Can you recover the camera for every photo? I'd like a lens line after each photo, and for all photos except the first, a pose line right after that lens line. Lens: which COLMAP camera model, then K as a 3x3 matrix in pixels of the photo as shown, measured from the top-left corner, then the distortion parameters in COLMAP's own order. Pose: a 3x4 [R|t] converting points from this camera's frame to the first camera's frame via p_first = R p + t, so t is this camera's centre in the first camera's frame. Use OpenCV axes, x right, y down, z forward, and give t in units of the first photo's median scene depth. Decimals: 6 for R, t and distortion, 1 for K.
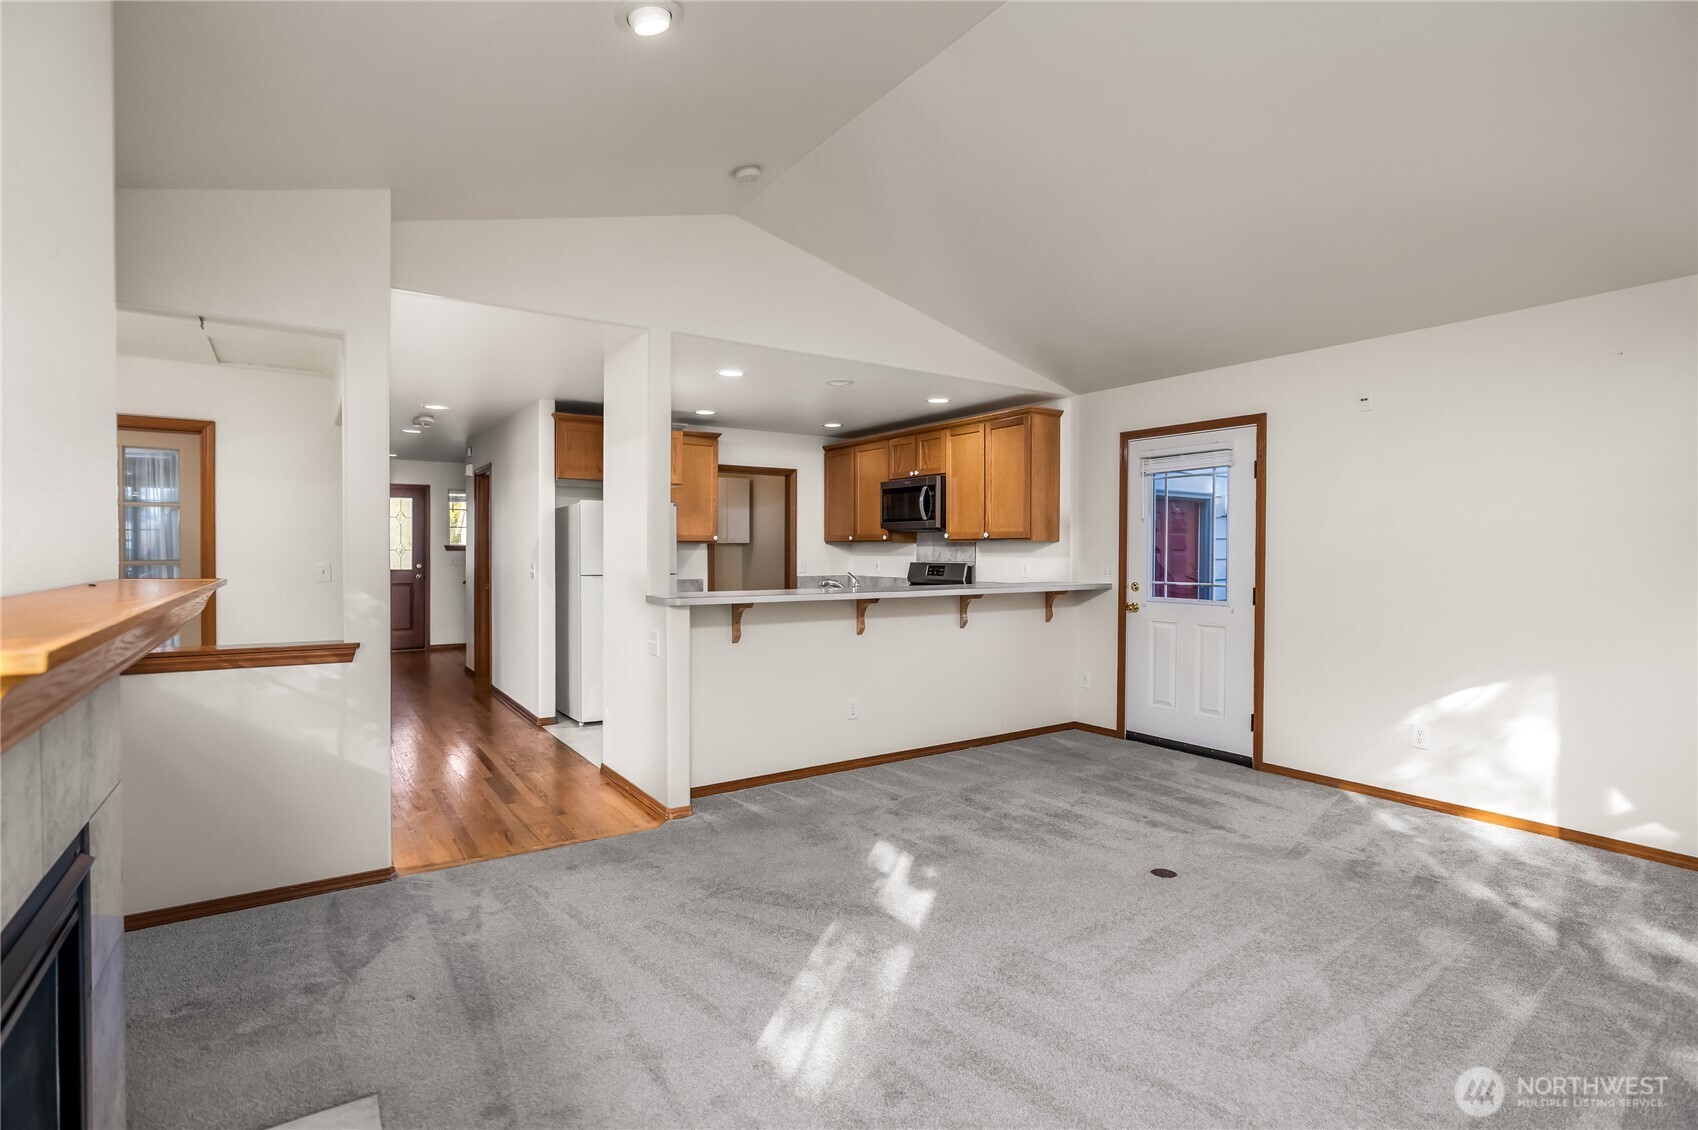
lens RADIAL K [[836.4, 0, 854.0], [0, 836.4, 545.7], [0, 0, 1]] dist [-0.011129, 0.000417]
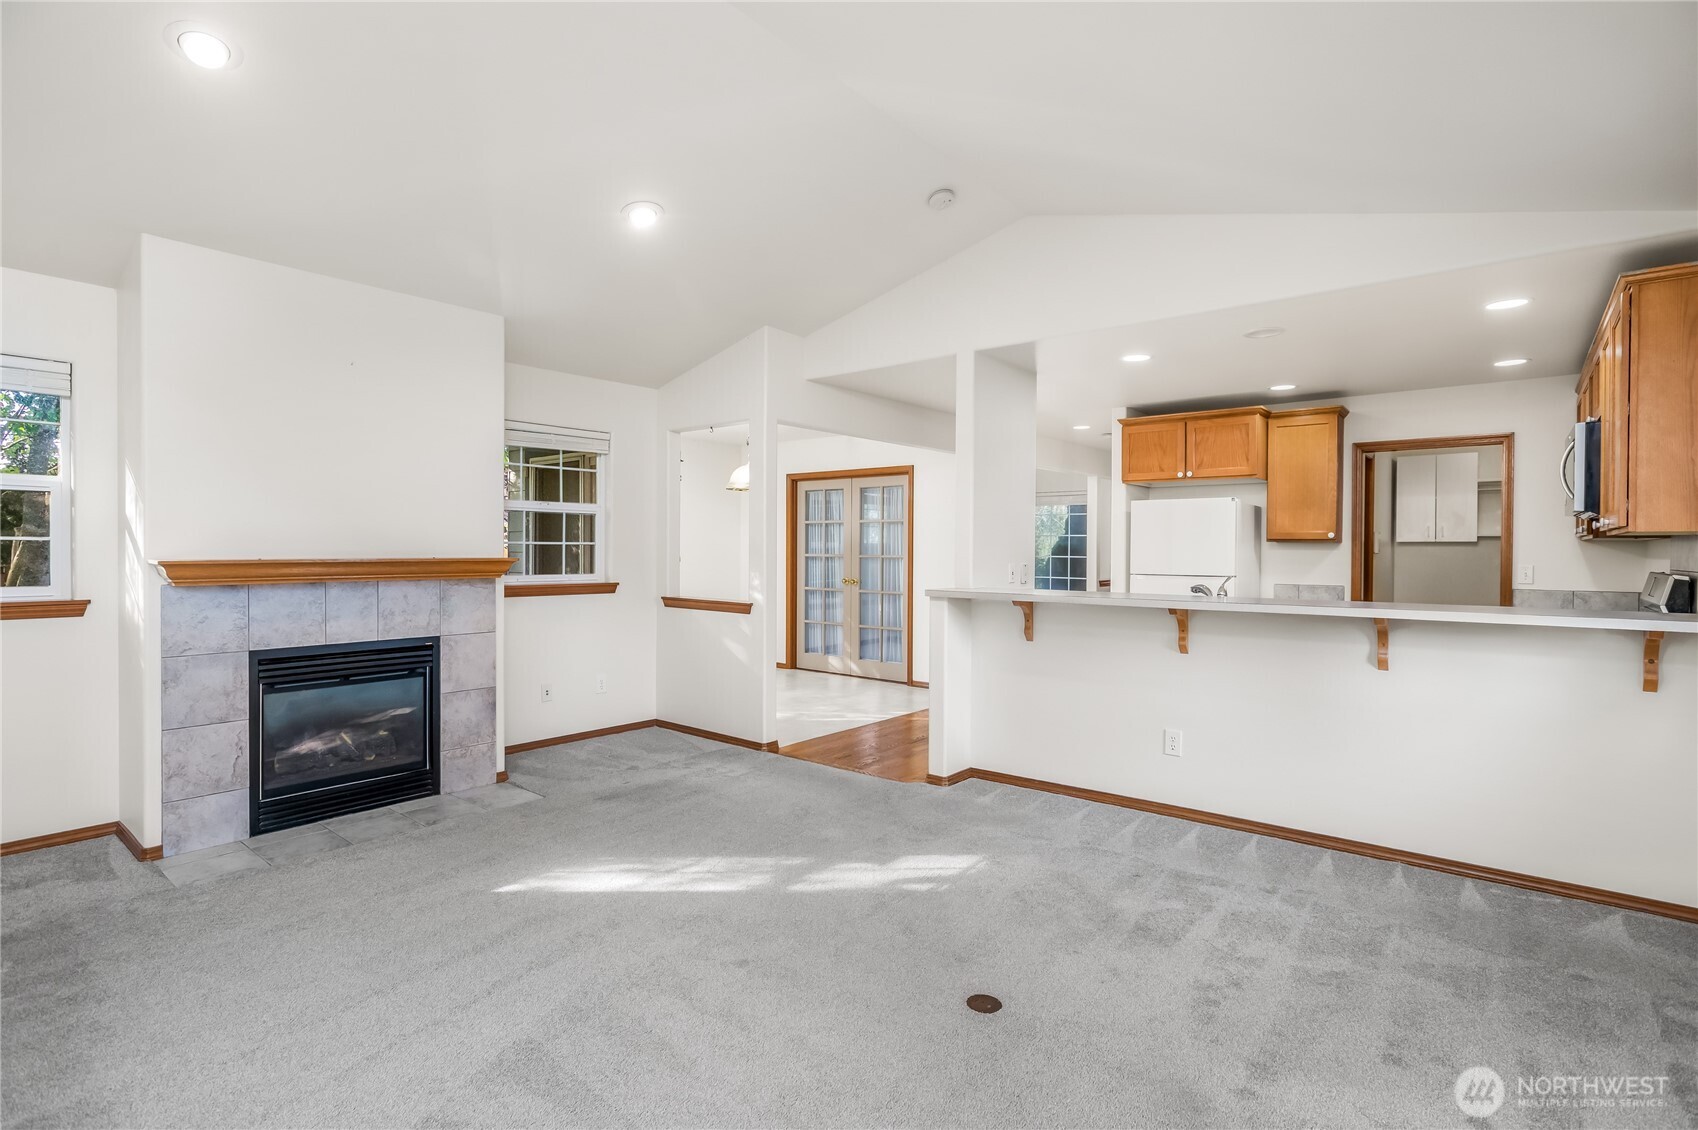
lens RADIAL K [[824.5, 0, 846.7], [0, 824.5, 552.9], [0, 0, 1]] dist [-0.002061, 0.000358]
pose [[0.278528, 0.003325, -0.960422, 0.539293], [0.002002, 0.999990, 0.004042, 0.005027], [0.960426, -0.003048, 0.278518, 0.373302]]
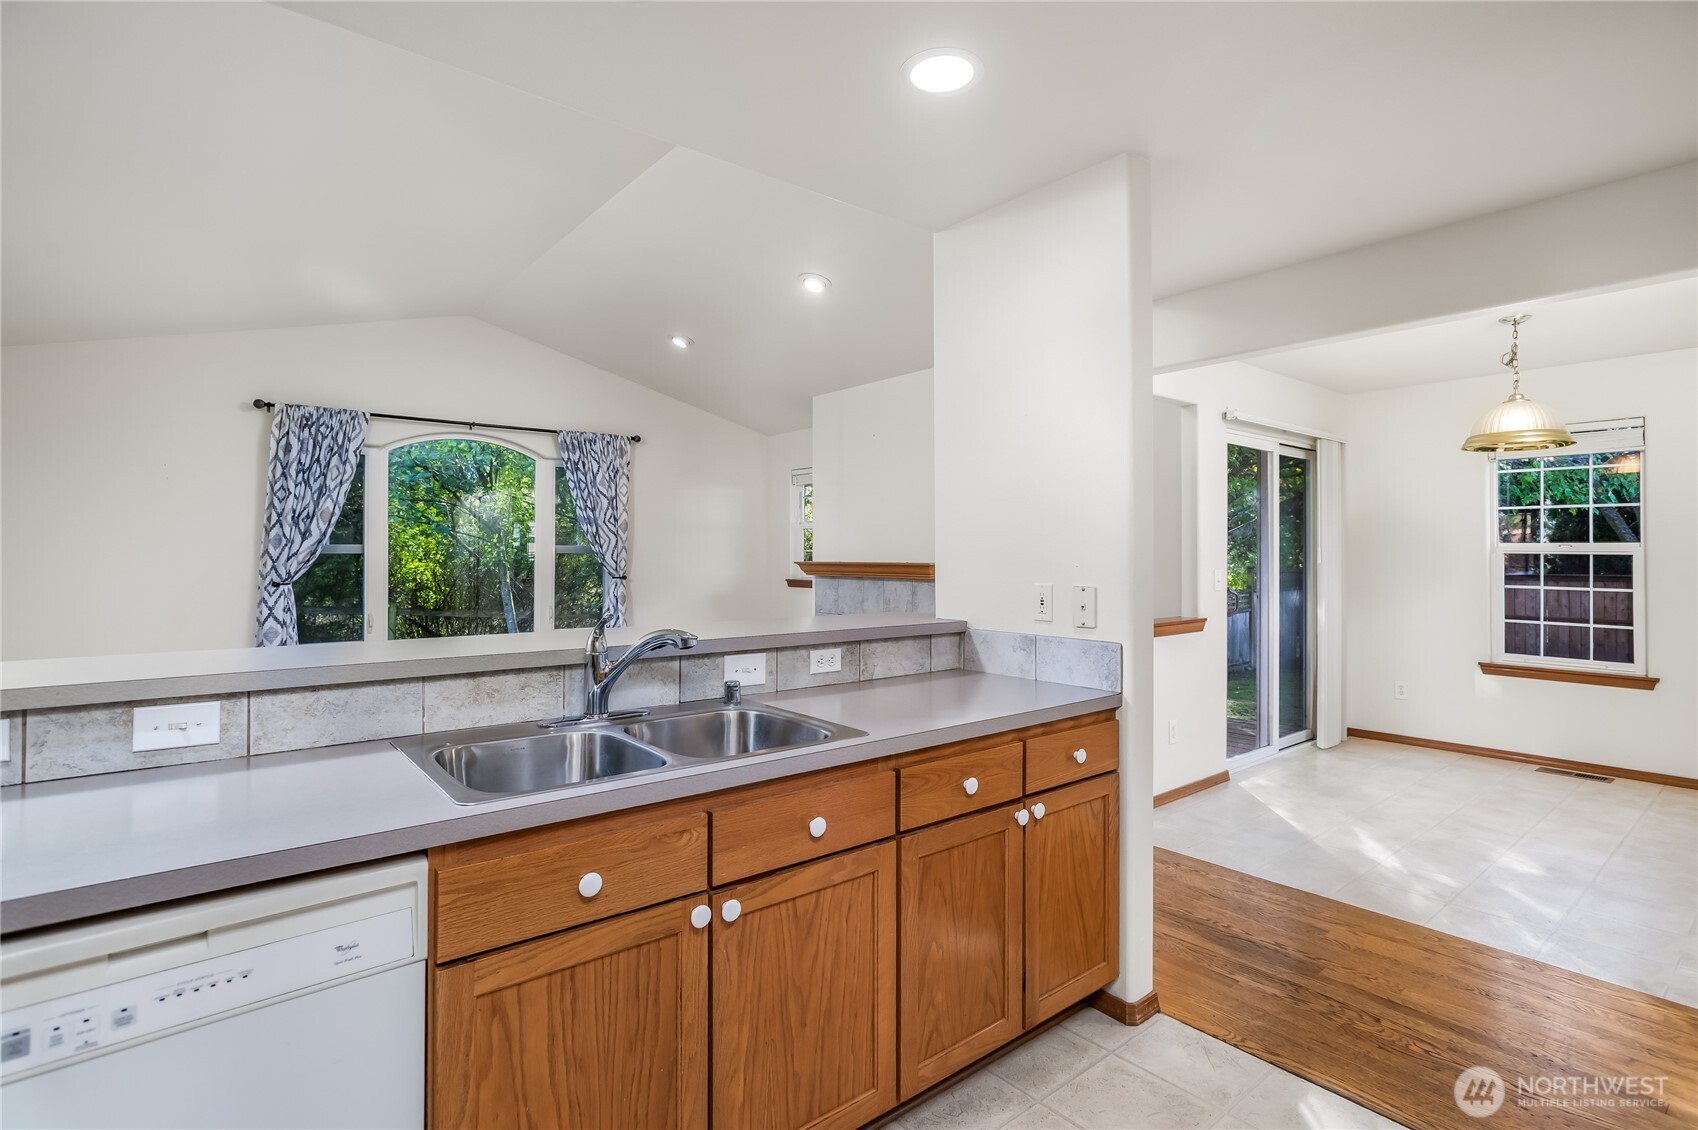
lens RADIAL K [[836.4, 0, 854.0], [0, 836.4, 545.7], [0, 0, 1]] dist [-0.011129, 0.000417]
pose [[-0.996590, -0.004982, -0.082364, -0.054696], [-0.003633, 0.999857, -0.016520, 0.008296], [0.082435, -0.016164, -0.996465, 1.144276]]
